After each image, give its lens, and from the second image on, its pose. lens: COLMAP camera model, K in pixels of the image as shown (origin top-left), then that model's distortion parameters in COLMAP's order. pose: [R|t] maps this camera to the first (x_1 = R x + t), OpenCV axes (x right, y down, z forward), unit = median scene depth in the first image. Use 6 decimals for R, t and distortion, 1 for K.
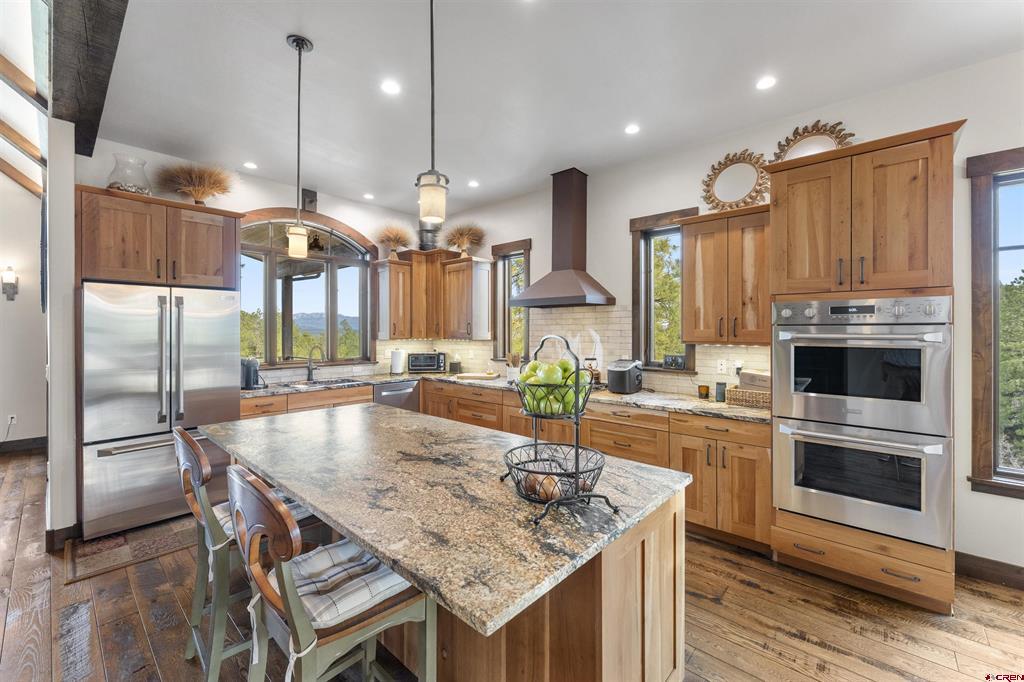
lens RADIAL K [[419.4, 0, 512.8], [0, 419.4, 329.0], [0, 0, 1]] dist [0.002678, -0.000896]
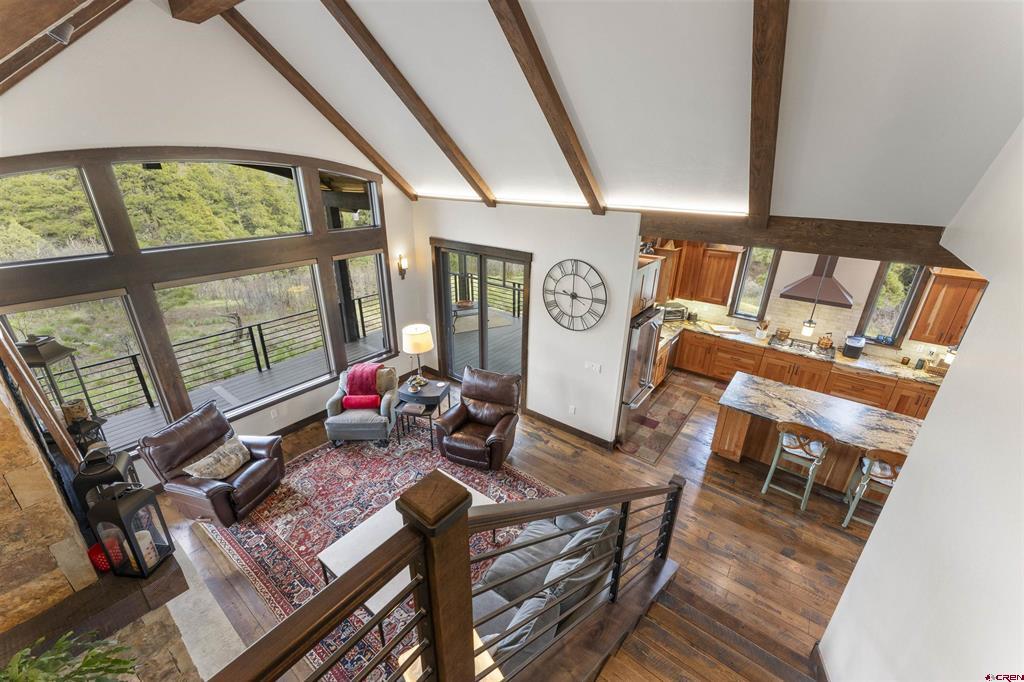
lens RADIAL K [[419.4, 0, 508.2], [0, 419.4, 347.2], [0, 0, 1]] dist [0.002678, -0.000896]
pose [[0.996552, -0.021005, 0.080274, -0.979139], [-0.013066, 0.915635, 0.401798, -0.427427], [-0.081941, -0.401461, 0.912203, -0.356089]]
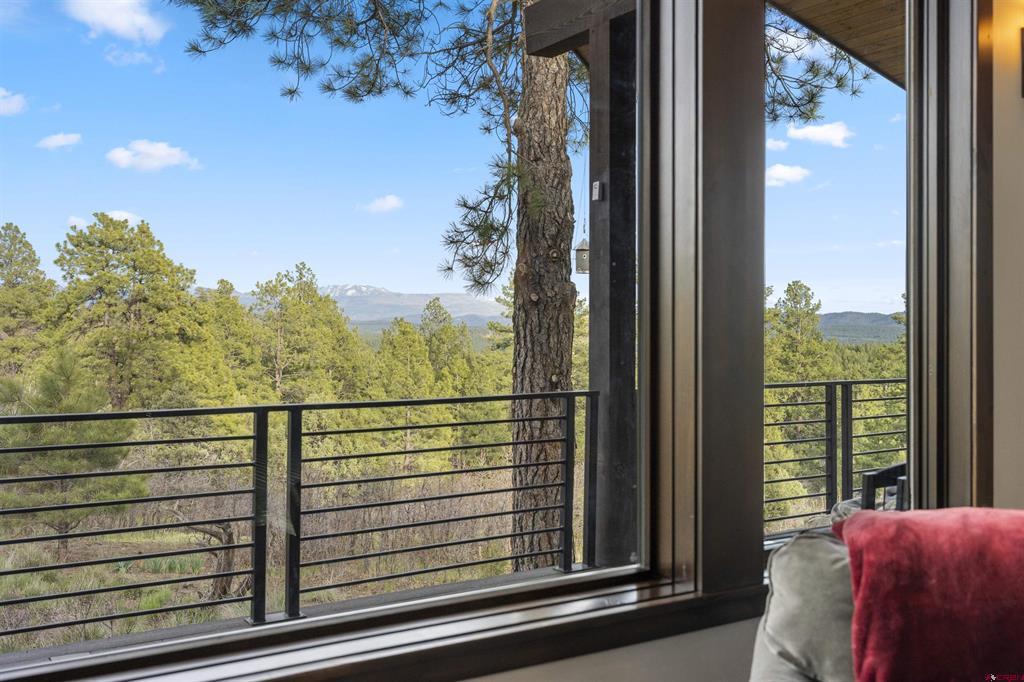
lens RADIAL K [[999.4, 0, 510.3], [0, 999.4, 336.1], [0, 0, 1]] dist [-0.038740, 0.000000]
pose [[0.971805, 0.005405, -0.235722, -1.377611], [-0.002544, 0.999919, 0.012438, 0.051573], [0.235771, -0.011488, 0.971741, 0.354538]]
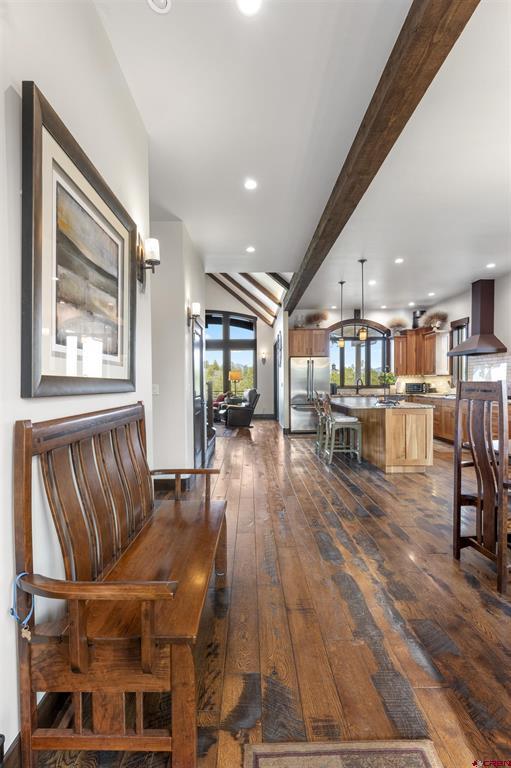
lens RADIAL K [[363.6, 0, 251.7], [0, 363.6, 390.9], [0, 0, 1]] dist [0.002381, -0.000052]
pose [[0.681079, 0.012305, -0.732107, 0.548035], [0.011018, 0.999573, 0.027050, 0.045335], [0.732127, -0.026489, 0.680653, -0.734172]]
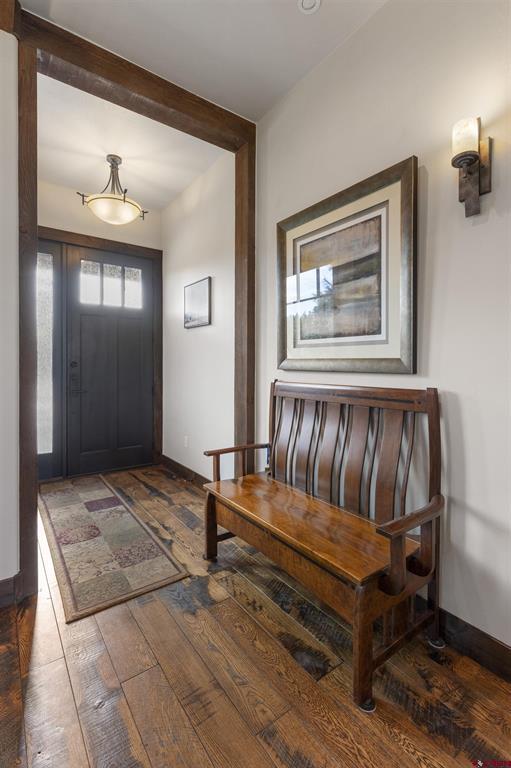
lens RADIAL K [[363.6, 0, 260.5], [0, 363.6, 370.1], [0, 0, 1]] dist [0.002381, -0.000052]
pose [[-0.978345, -0.009045, 0.206782, 0.174064], [-0.008547, 0.999958, 0.003301, 0.053707], [-0.206803, 0.001462, -0.978382, -0.135504]]
